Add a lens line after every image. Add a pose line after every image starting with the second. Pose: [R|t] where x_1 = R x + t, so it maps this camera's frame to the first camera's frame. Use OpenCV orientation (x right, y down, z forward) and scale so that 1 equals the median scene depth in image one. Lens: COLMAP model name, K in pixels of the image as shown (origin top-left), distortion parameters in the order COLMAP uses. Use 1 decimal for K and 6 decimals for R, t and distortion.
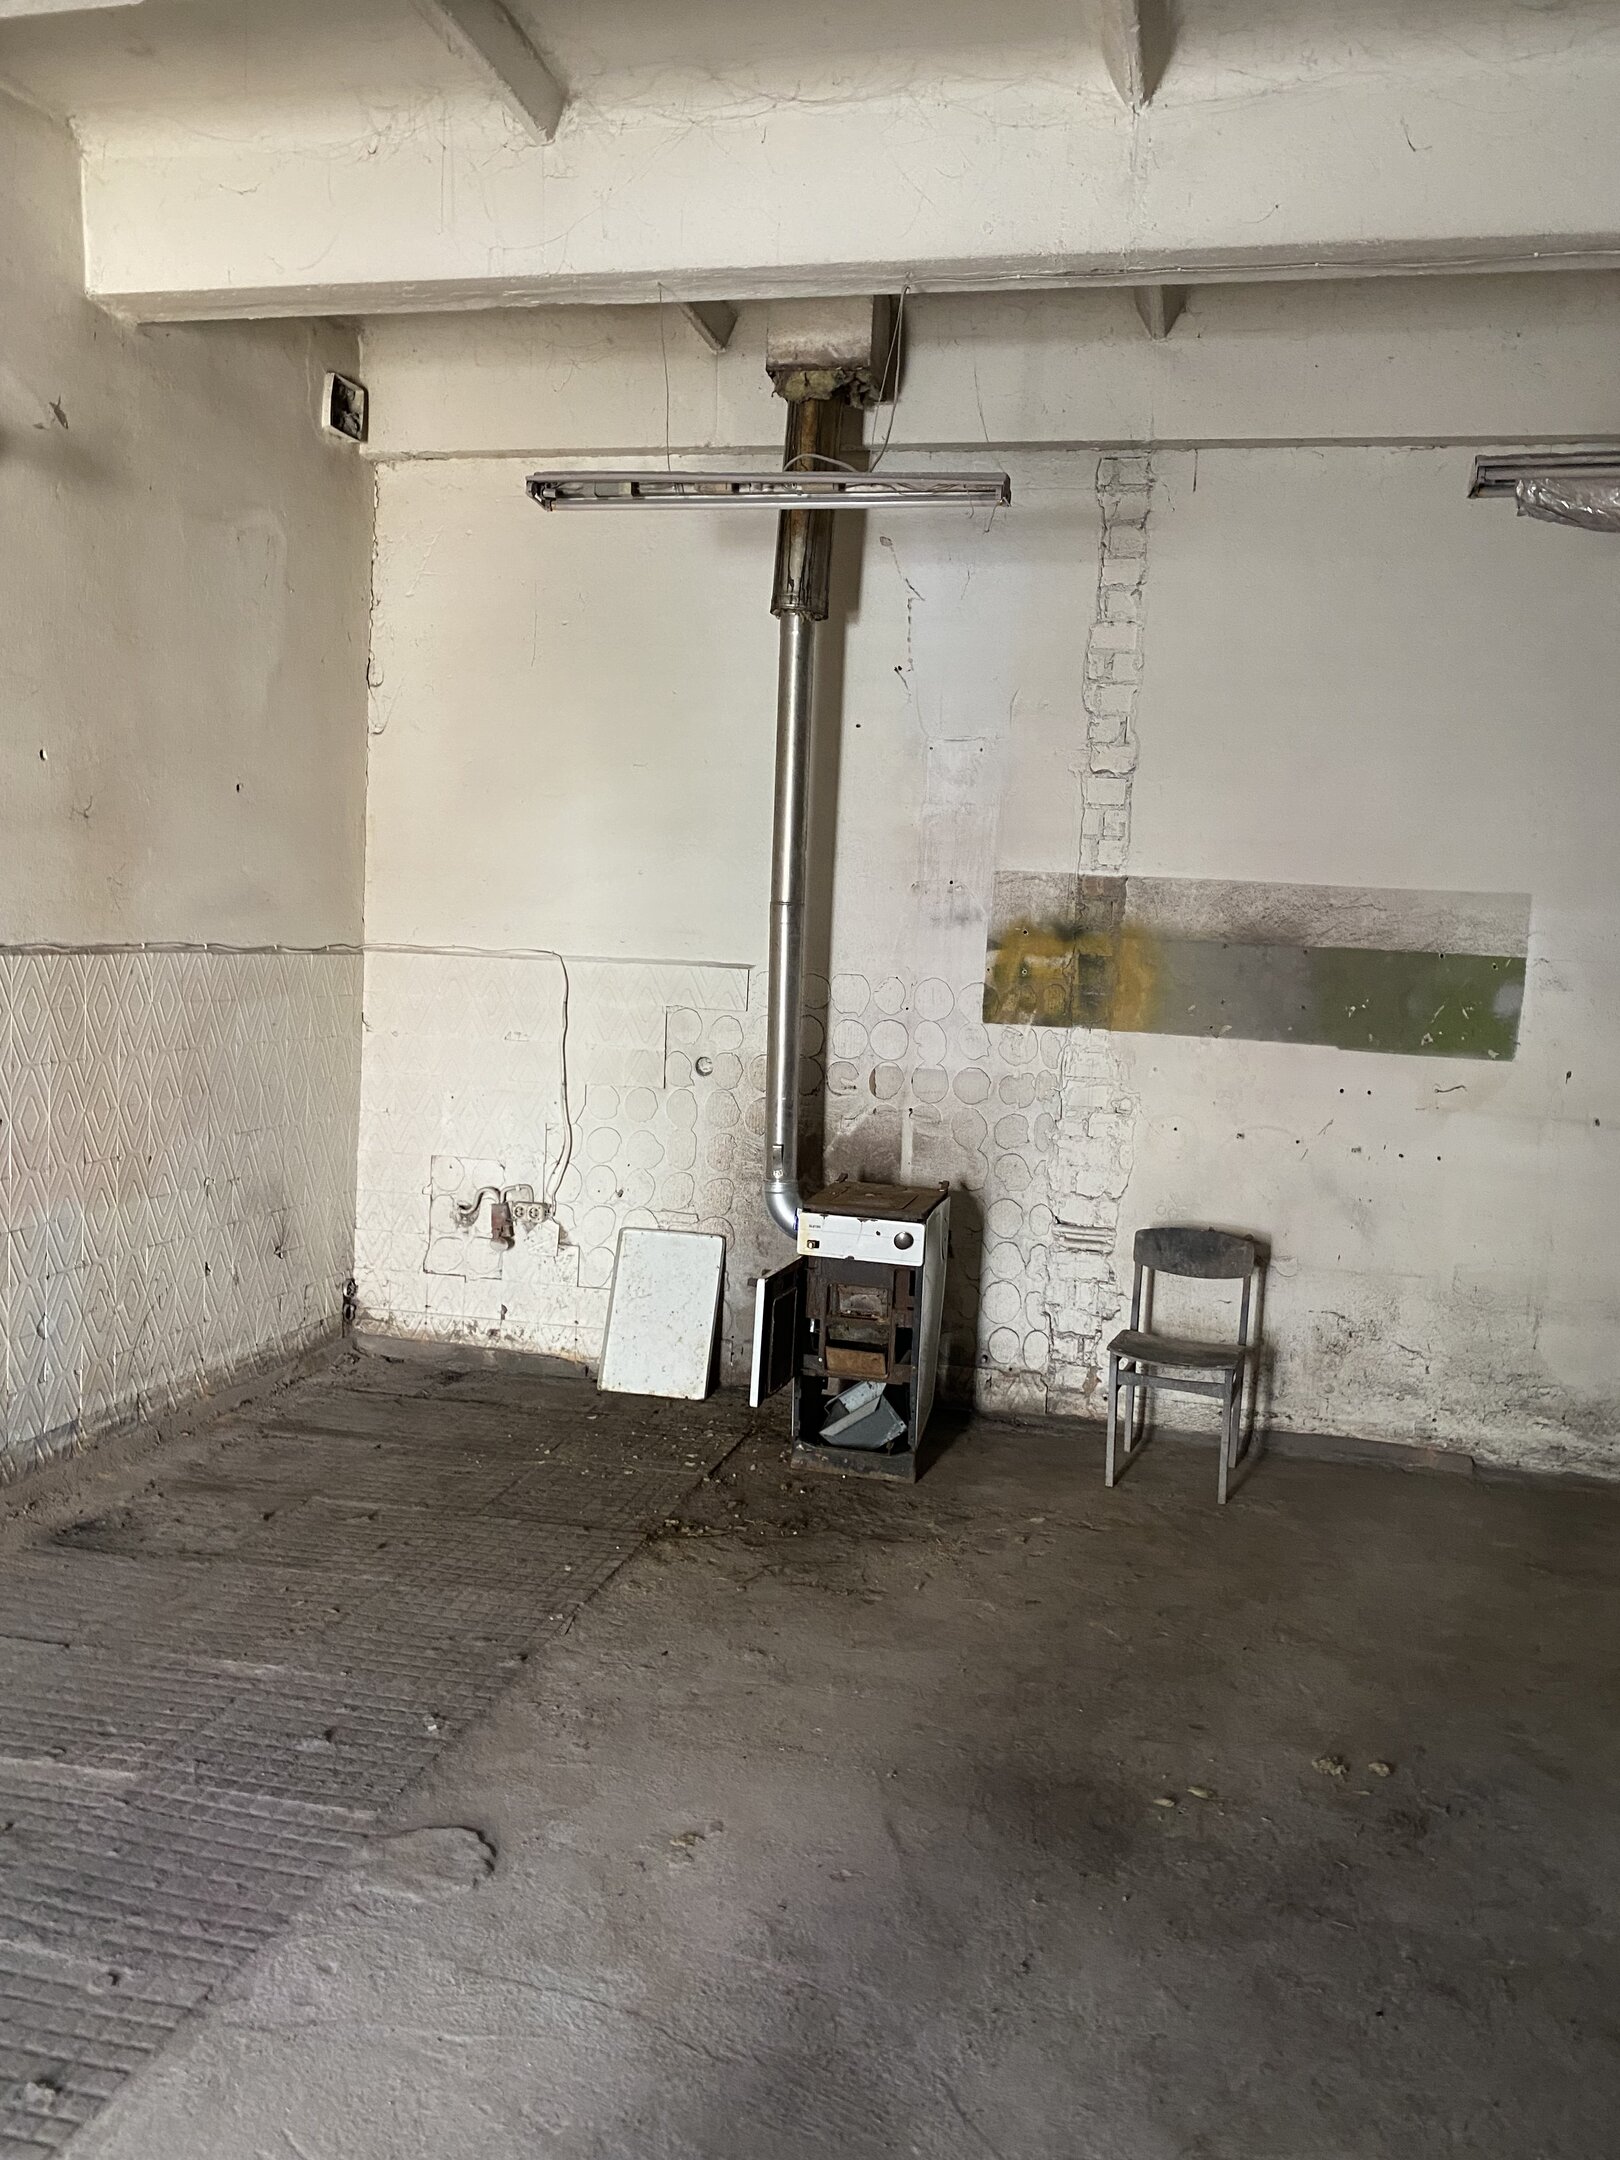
lens RADIAL K [[1649.9, 0, 819.3], [0, 1649.9, 1062.0], [0, 0, 1]] dist [0.054605, -0.056844]
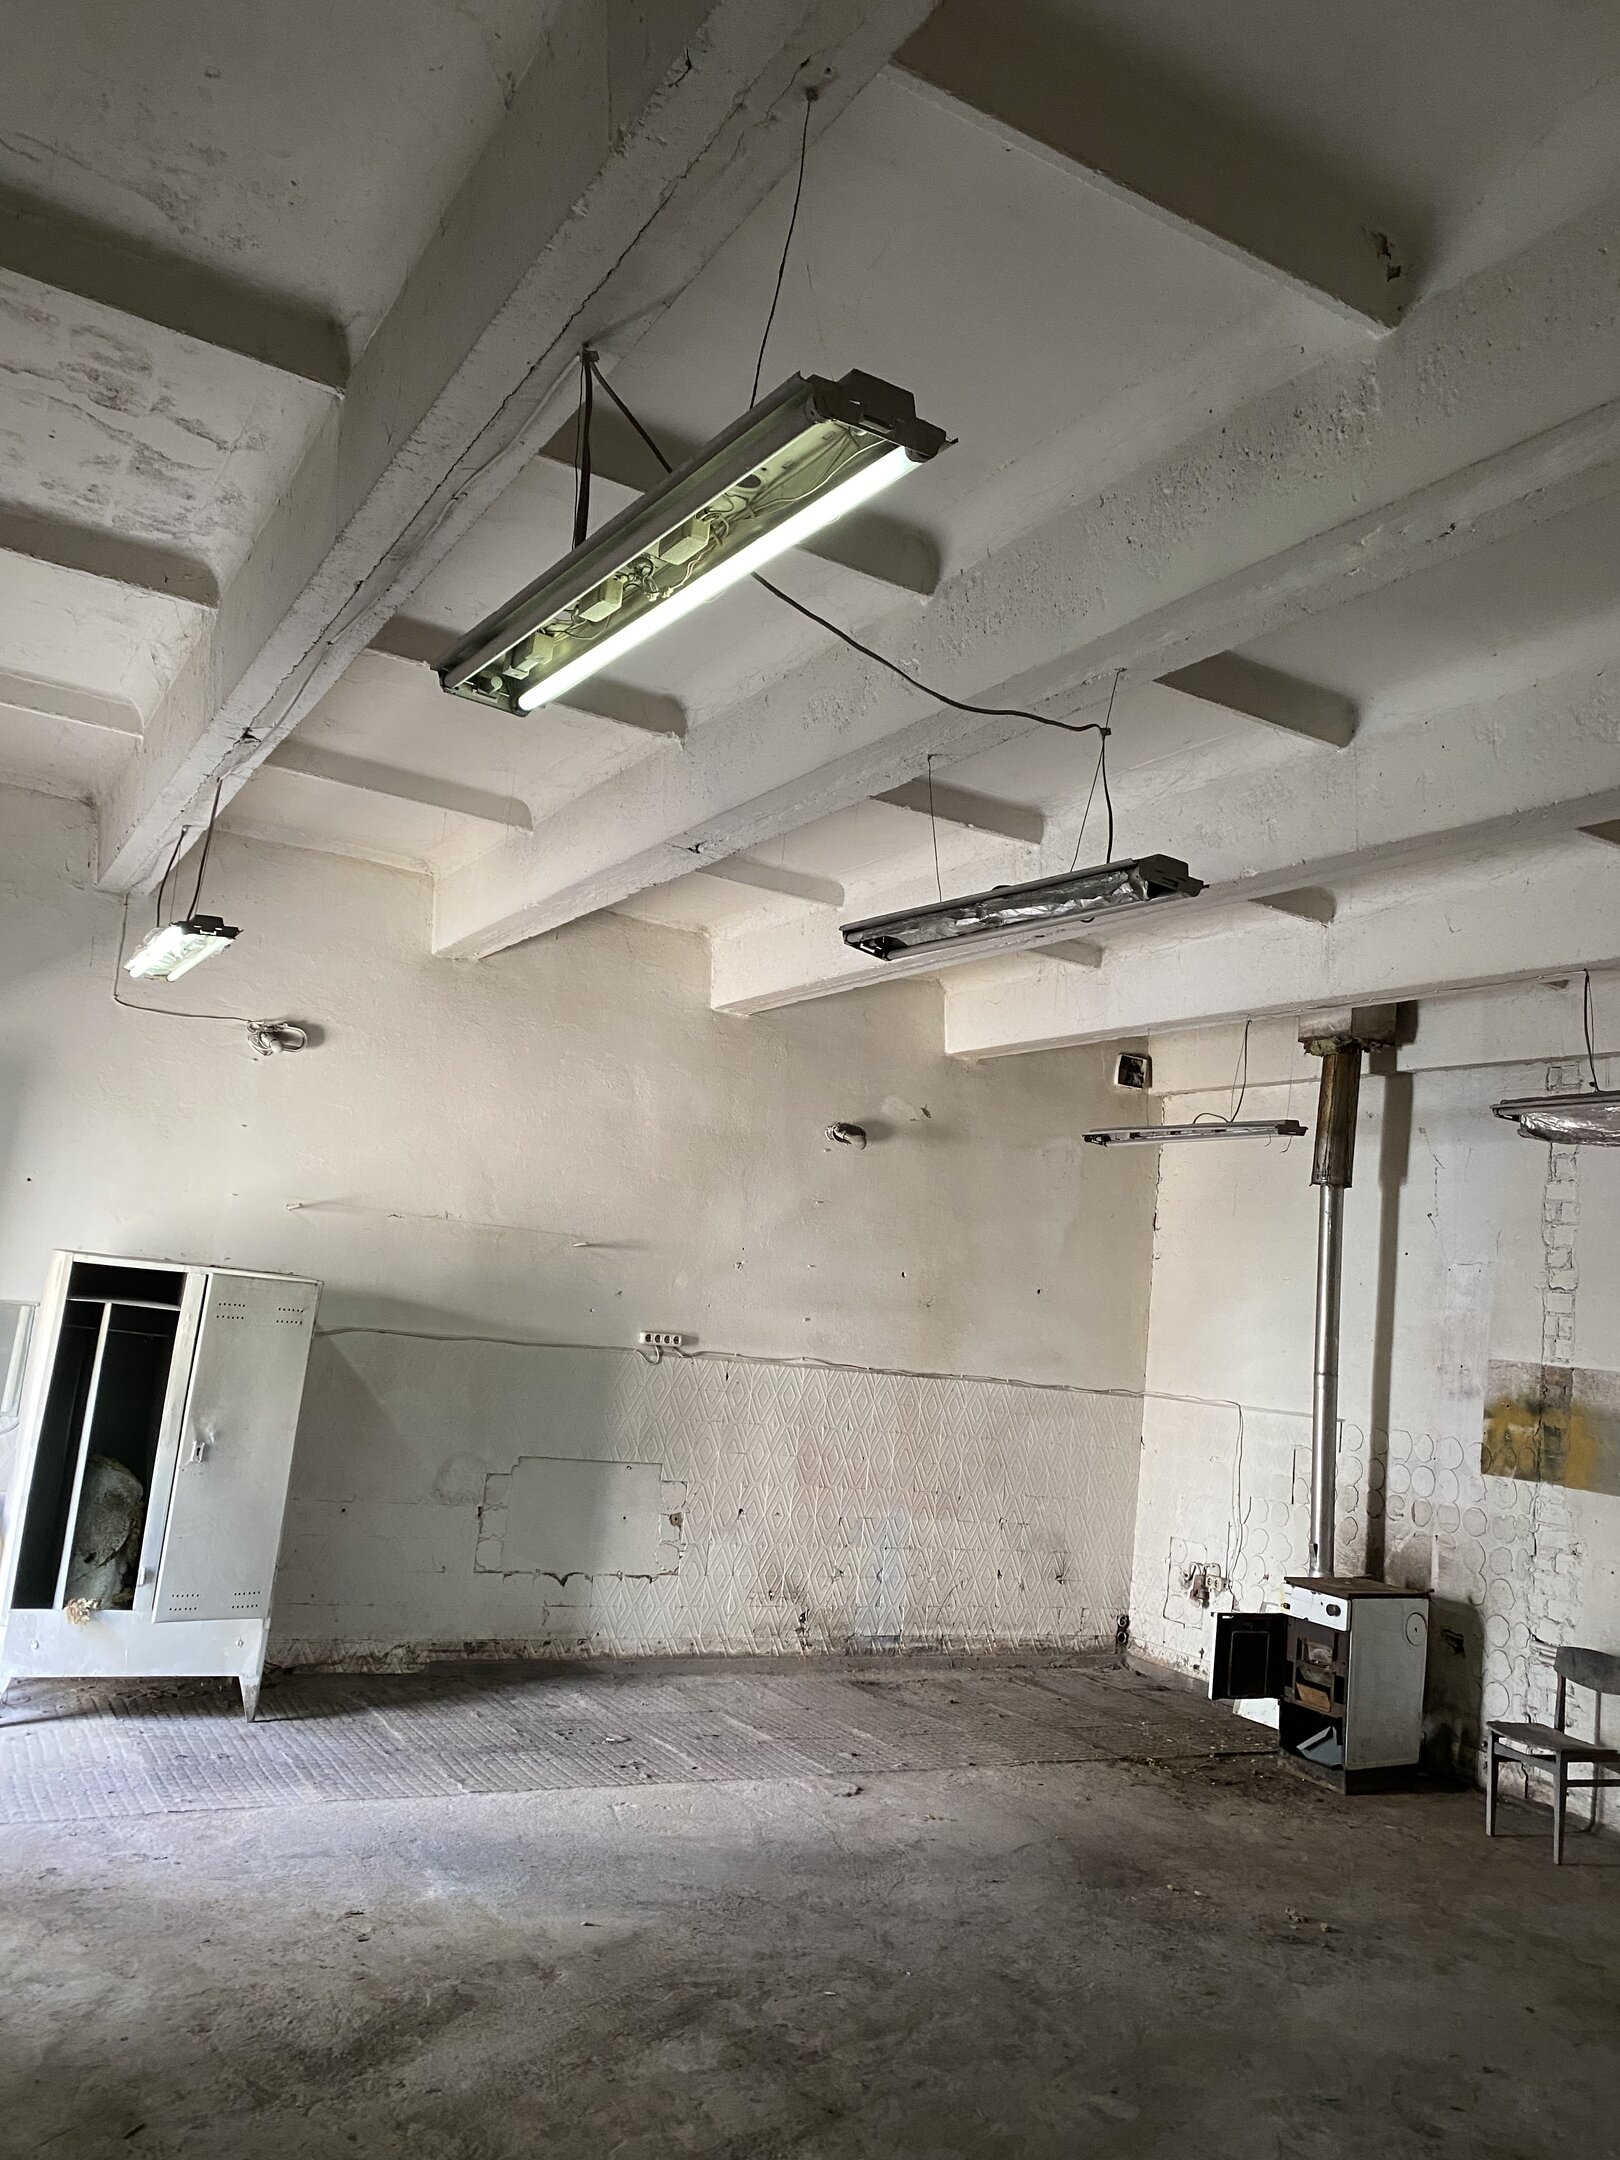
lens RADIAL K [[1649.9, 0, 802.1], [0, 1649.9, 1075.8], [0, 0, 1]] dist [0.054605, -0.056844]
pose [[0.678787, -0.083070, -0.729622, 0.743782], [-0.126011, 0.965667, -0.227177, 0.041328], [0.723443, 0.246145, 0.645014, -0.350402]]
